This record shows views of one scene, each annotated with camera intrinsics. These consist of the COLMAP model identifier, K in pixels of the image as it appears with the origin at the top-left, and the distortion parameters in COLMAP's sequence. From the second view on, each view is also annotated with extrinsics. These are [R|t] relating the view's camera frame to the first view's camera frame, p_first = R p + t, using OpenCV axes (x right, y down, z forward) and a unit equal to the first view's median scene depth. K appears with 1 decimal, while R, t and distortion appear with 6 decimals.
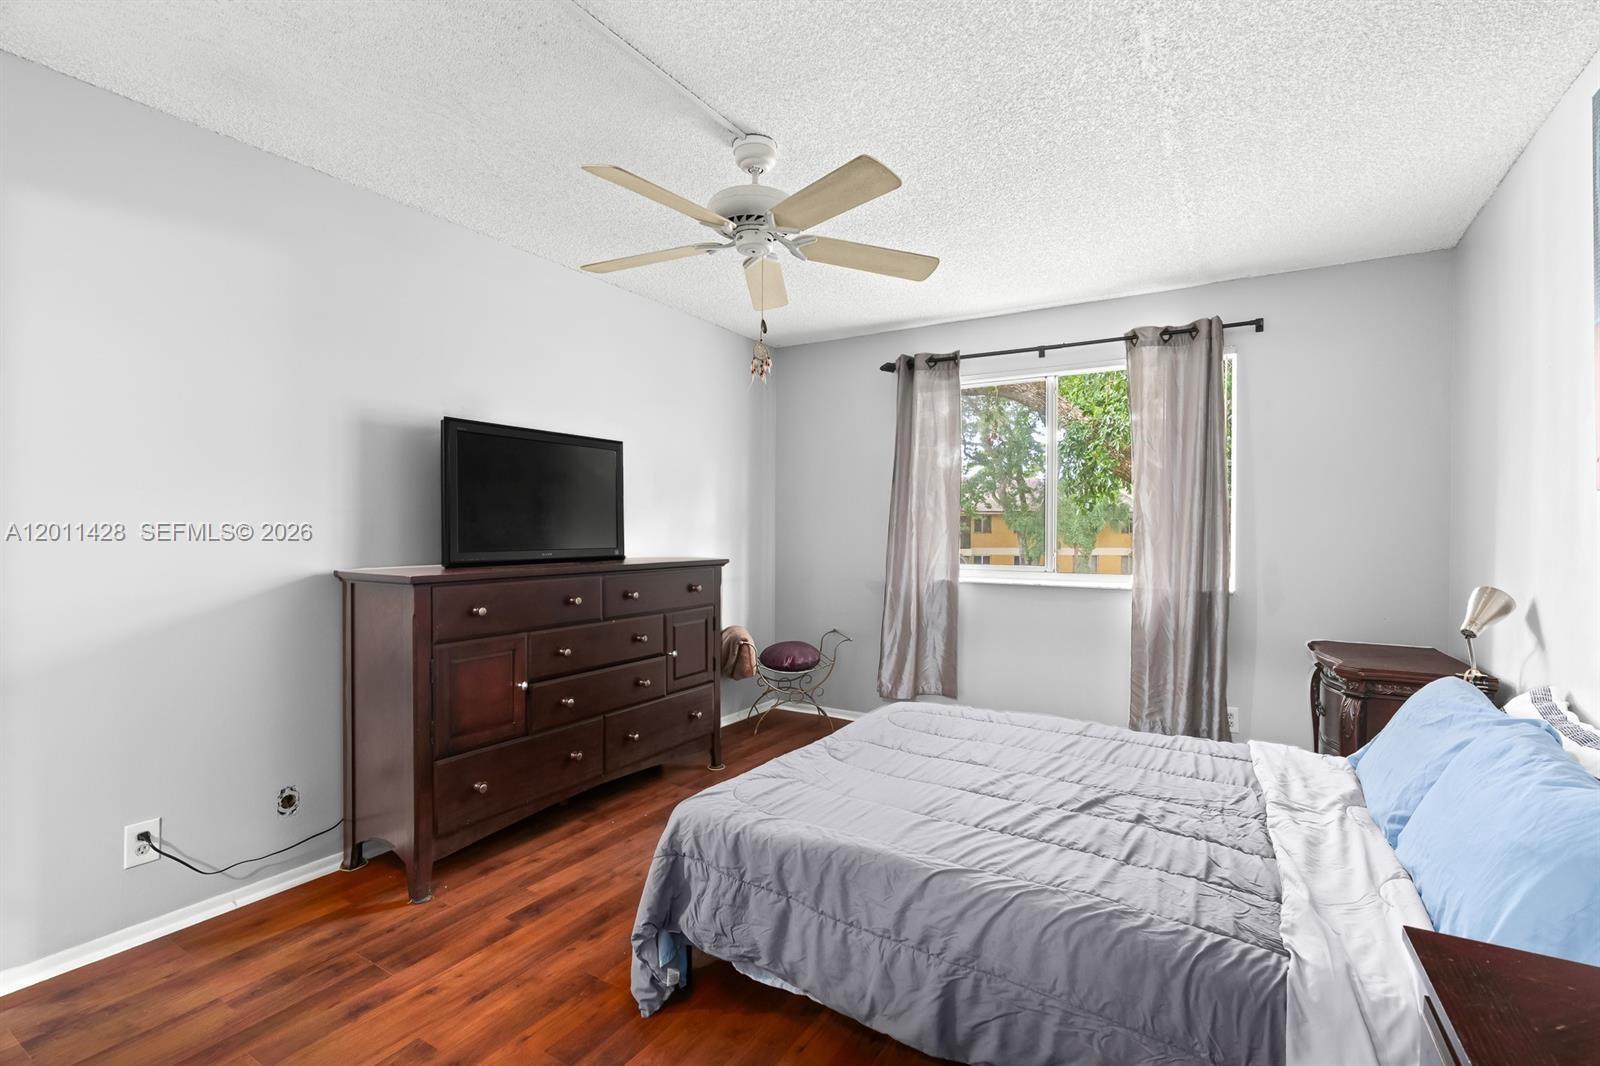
lens RADIAL K [[733.4, 0, 800.0], [0, 733.4, 533.0], [0, 0, 1]] dist [-0.011614, 0.008390]
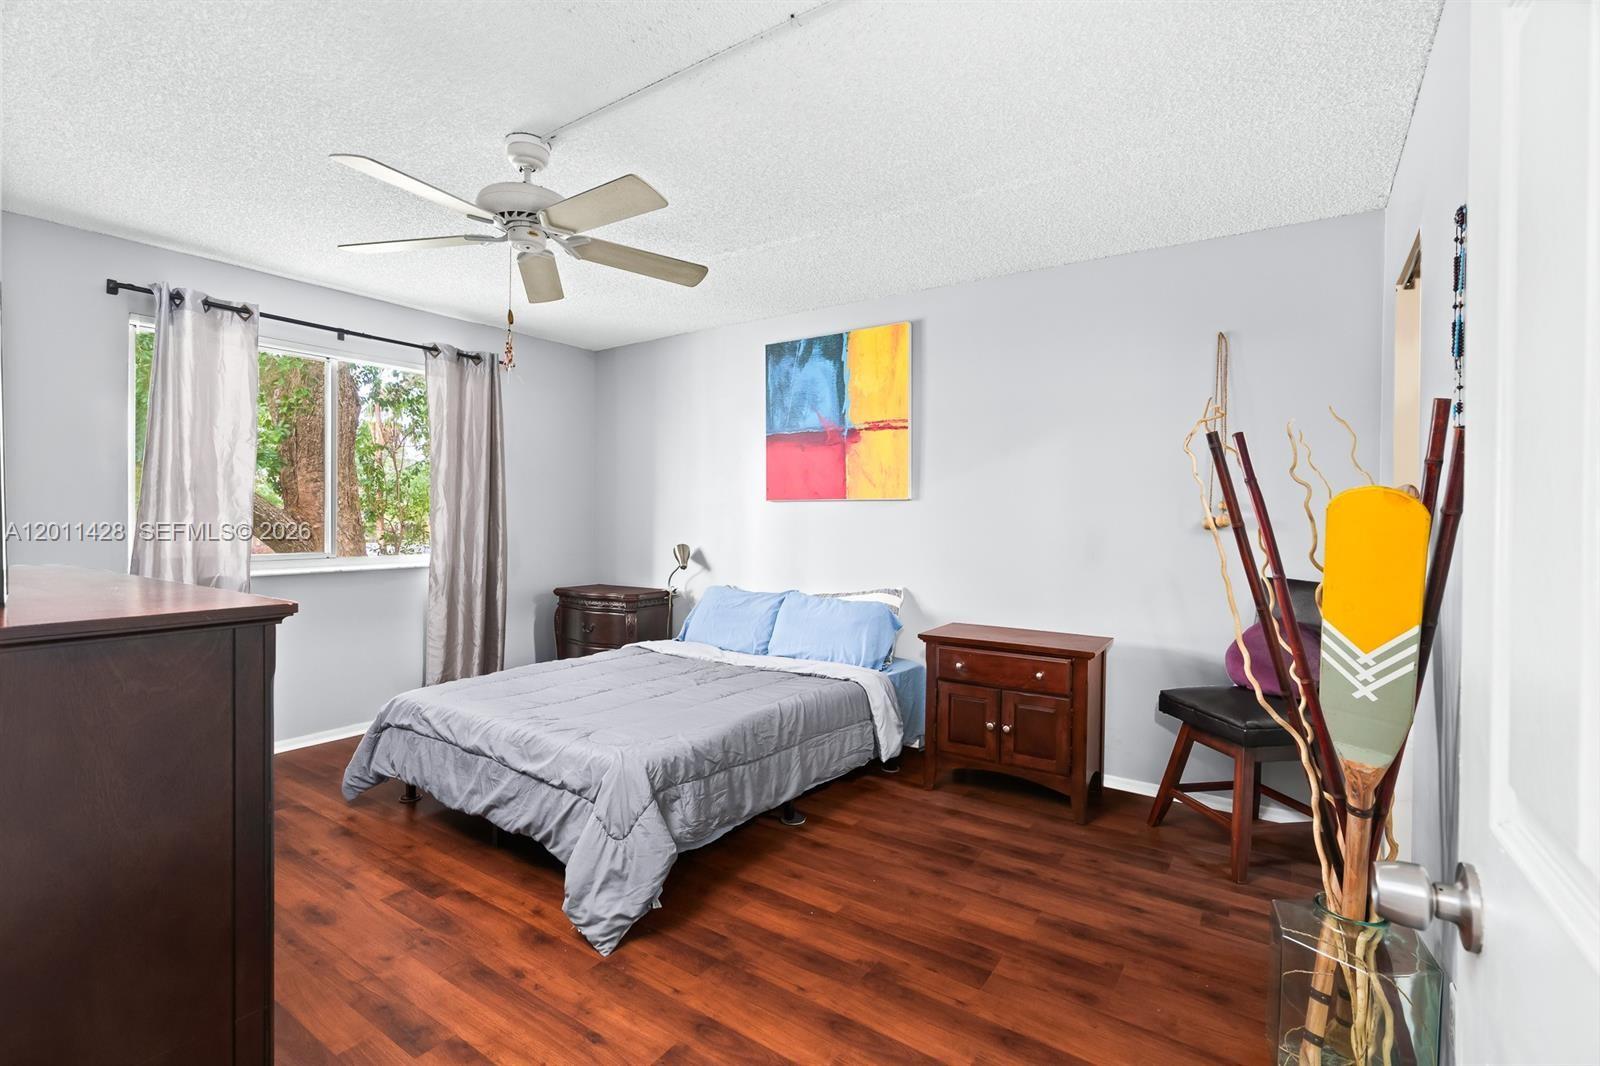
lens RADIAL K [[729.4, 0, 804.1], [0, 729.4, 524.7], [0, 0, 1]] dist [-0.003101, 0.000291]
pose [[0.039077, -0.016555, 0.999099, -0.688603], [-0.002798, 0.999857, 0.016677, -0.009856], [-0.999232, -0.003447, 0.039025, 0.367410]]
